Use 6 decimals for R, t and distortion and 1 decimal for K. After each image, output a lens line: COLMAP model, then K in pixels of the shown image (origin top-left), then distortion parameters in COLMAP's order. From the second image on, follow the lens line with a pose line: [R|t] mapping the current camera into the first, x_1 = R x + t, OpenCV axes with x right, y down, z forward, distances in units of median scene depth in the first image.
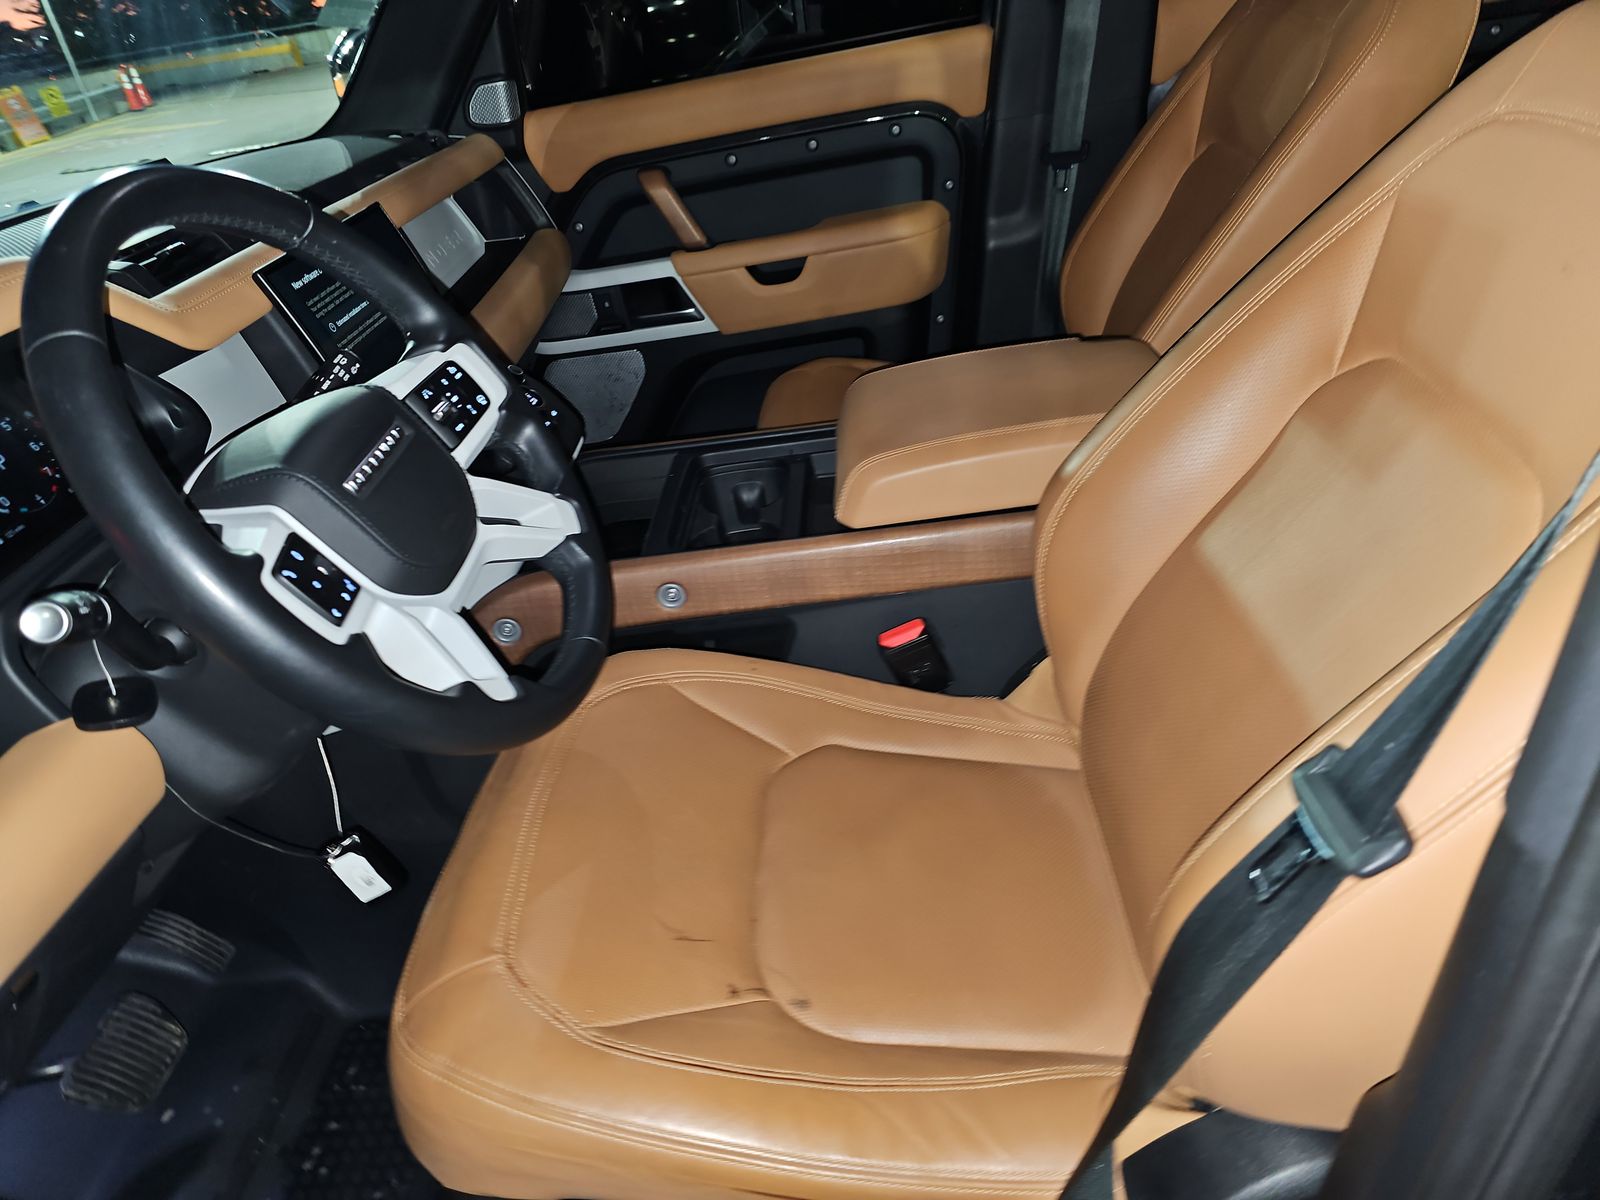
lens RADIAL K [[1029.9, 0, 800.0], [0, 1029.9, 600.0], [0, 0, 1]] dist [0.008232, 0.004805]
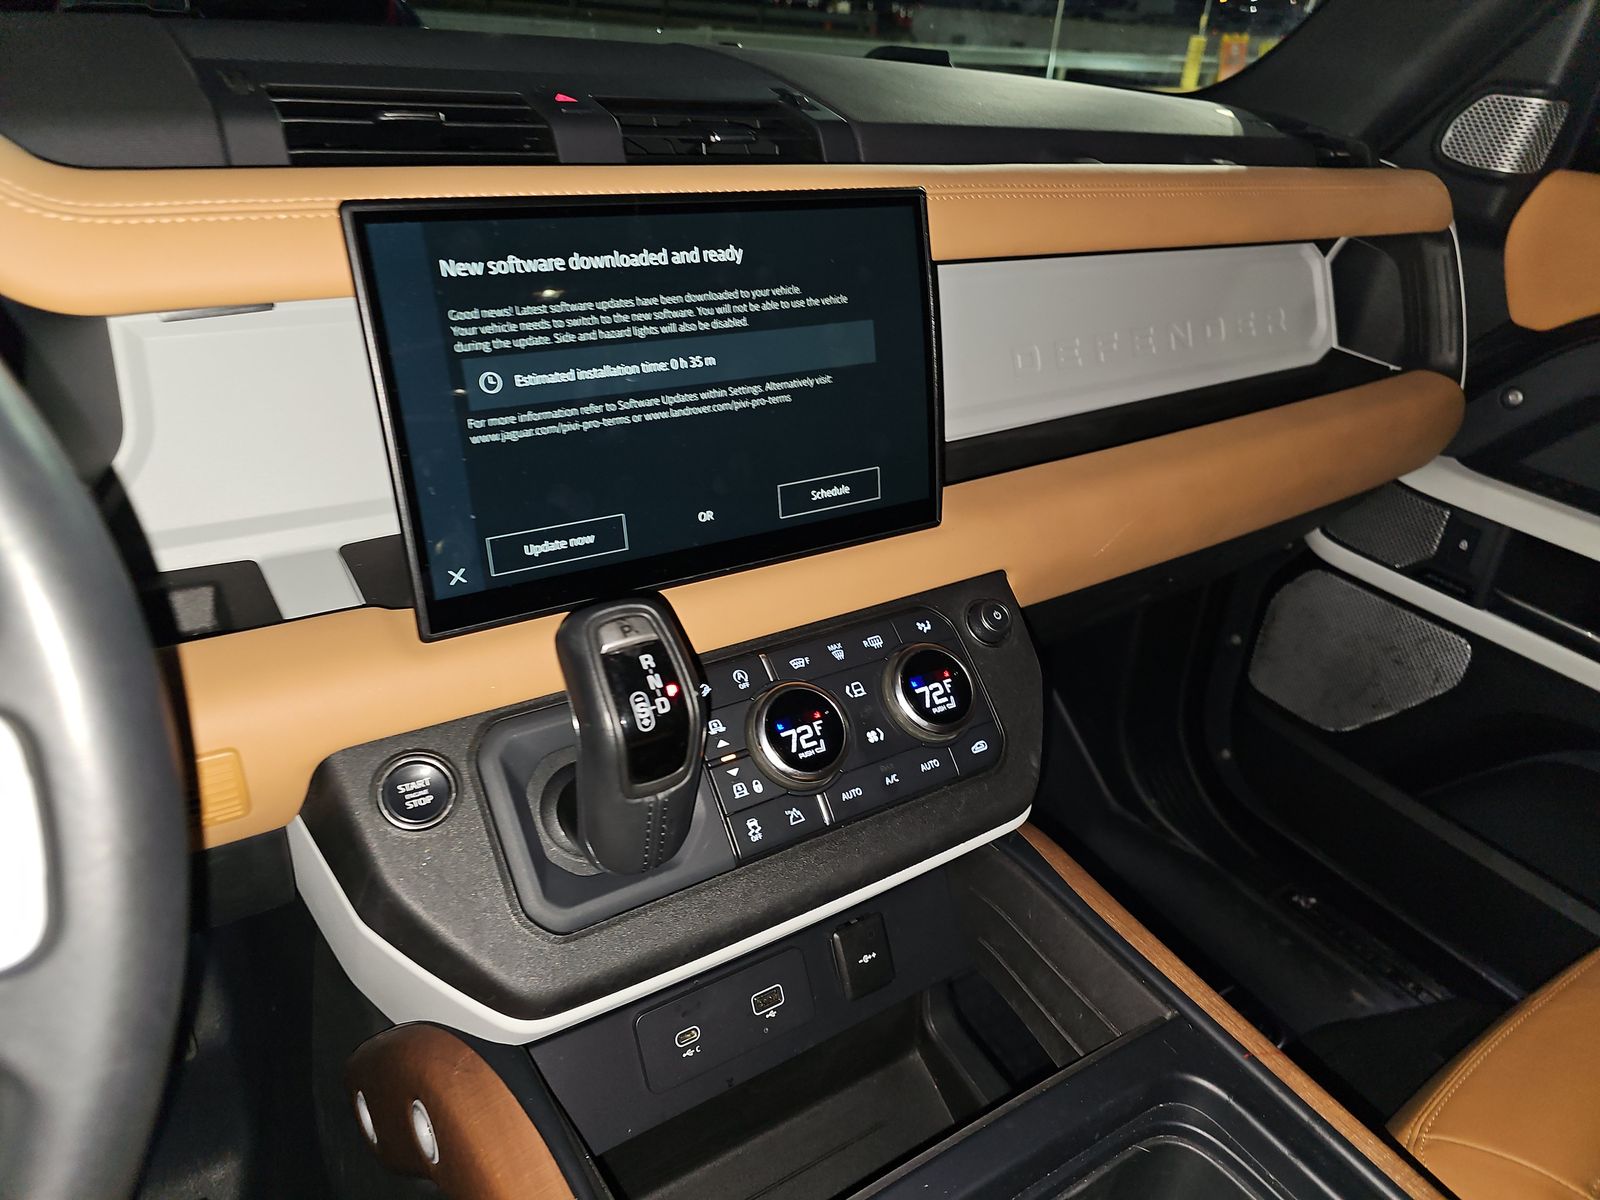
lens RADIAL K [[1100.3, 0, 800.0], [0, 1100.3, 600.0], [0, 0, 1]] dist [-0.006246, -0.005609]
pose [[0.561822, 0.560029, -0.608871, -0.025014], [-0.571498, 0.794895, 0.203794, -0.193492], [0.598119, 0.233472, 0.766645, 0.399771]]
